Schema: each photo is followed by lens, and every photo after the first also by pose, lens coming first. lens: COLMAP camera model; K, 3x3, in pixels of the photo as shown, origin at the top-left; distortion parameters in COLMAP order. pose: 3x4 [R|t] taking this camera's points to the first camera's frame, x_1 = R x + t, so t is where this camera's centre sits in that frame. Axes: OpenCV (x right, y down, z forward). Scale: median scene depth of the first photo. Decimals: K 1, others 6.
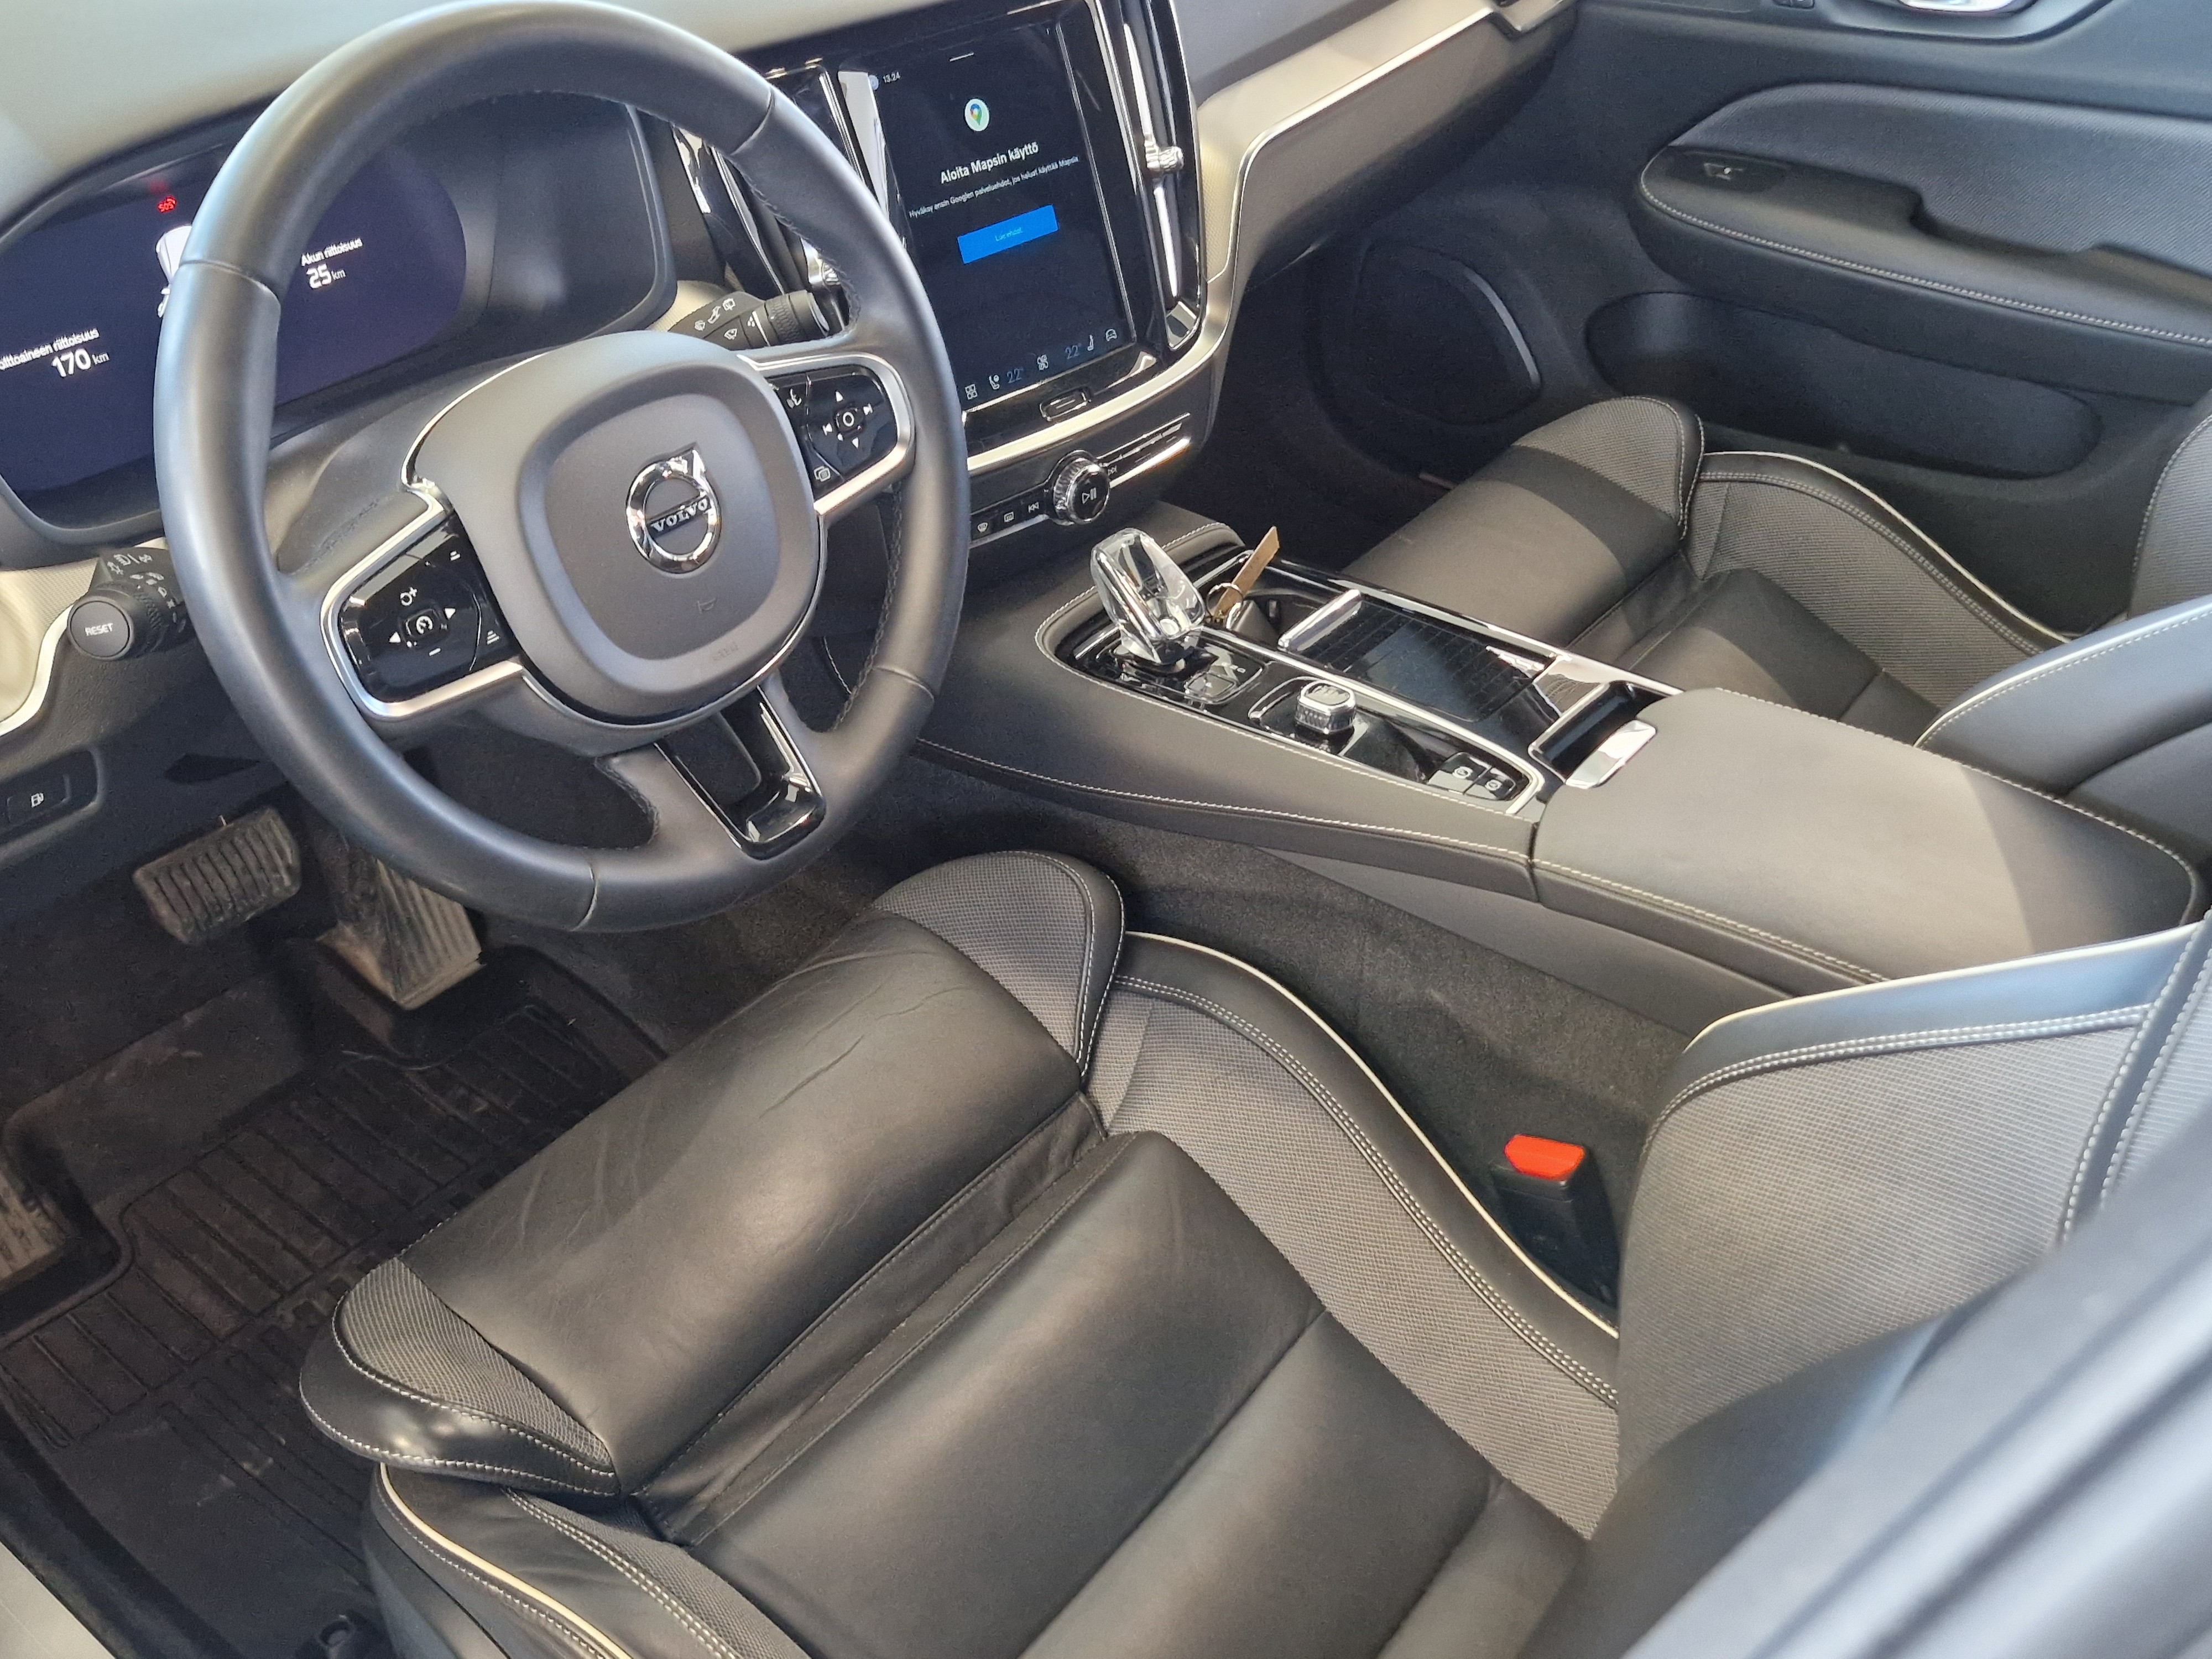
lens RADIAL K [[2012.0, 0, 1107.6], [0, 2012.0, 932.0], [0, 0, 1]] dist [0.025736, -0.002690]
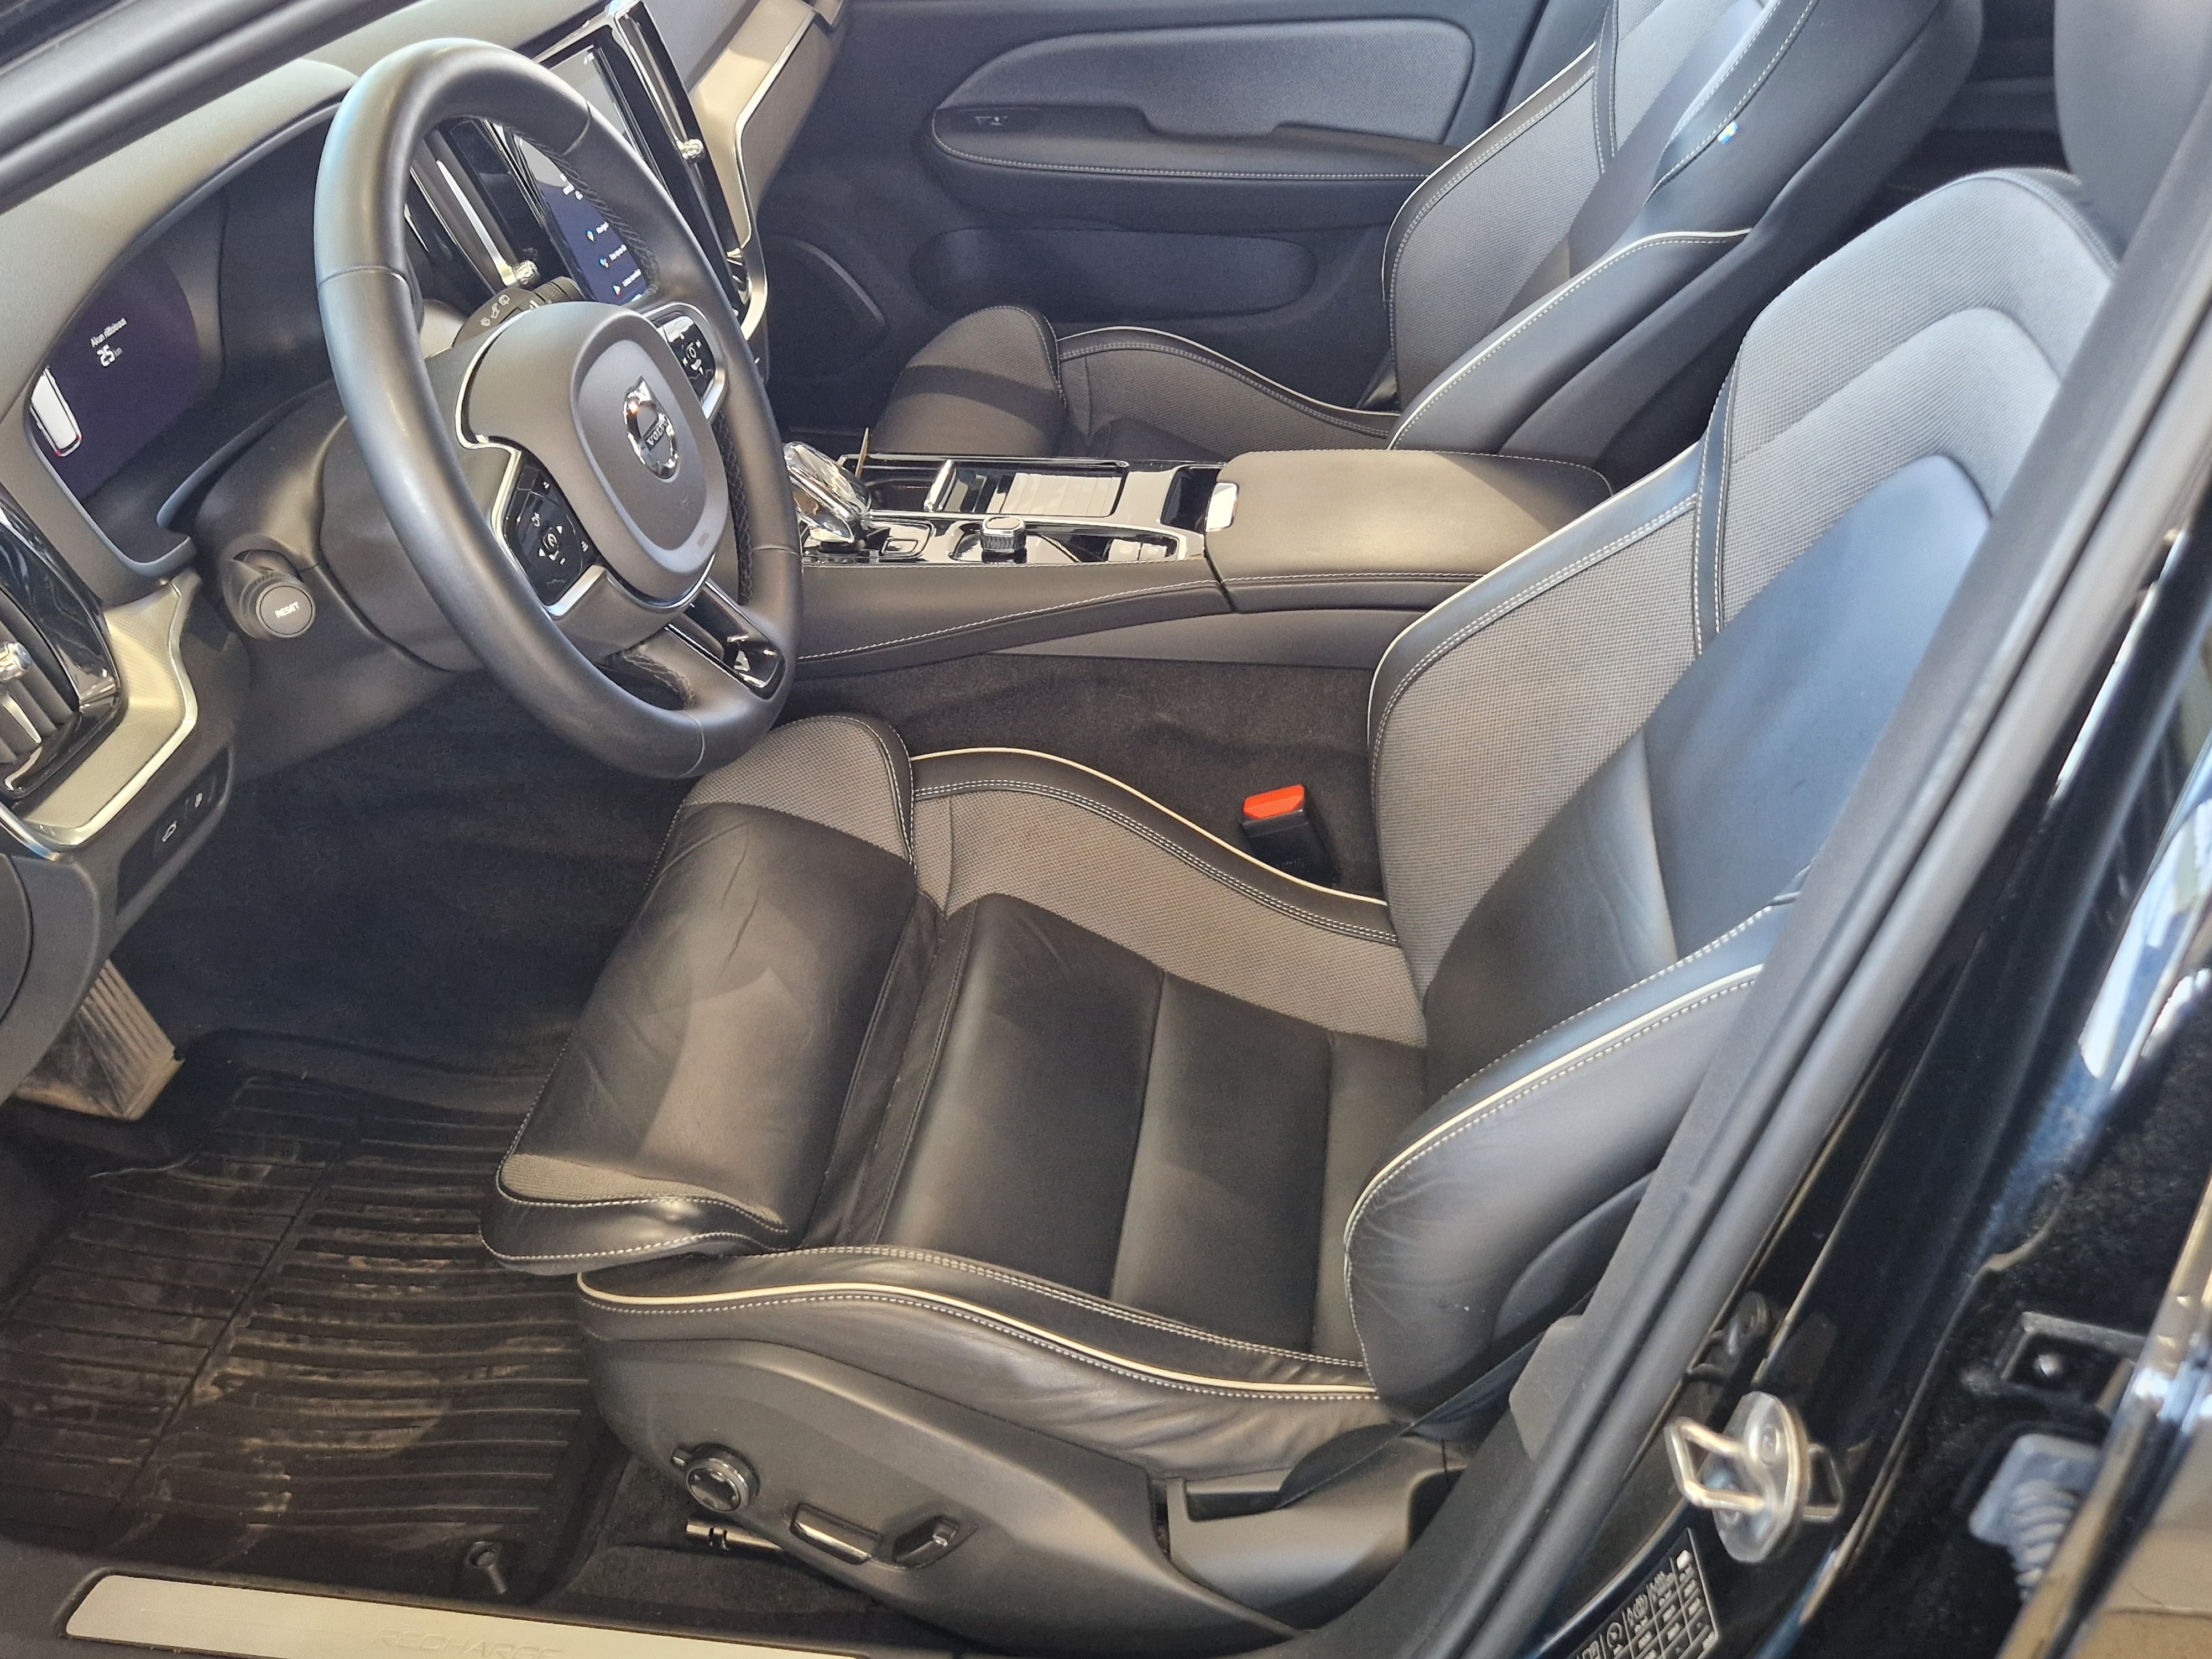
lens RADIAL K [[2012.0, 0, 1107.6], [0, 2012.0, 932.0], [0, 0, 1]] dist [0.025736, -0.002690]
pose [[0.856859, -0.319734, 0.404430, -0.443258], [0.330698, 0.942681, 0.044620, 0.093846], [-0.395515, 0.095511, 0.913480, -0.173544]]
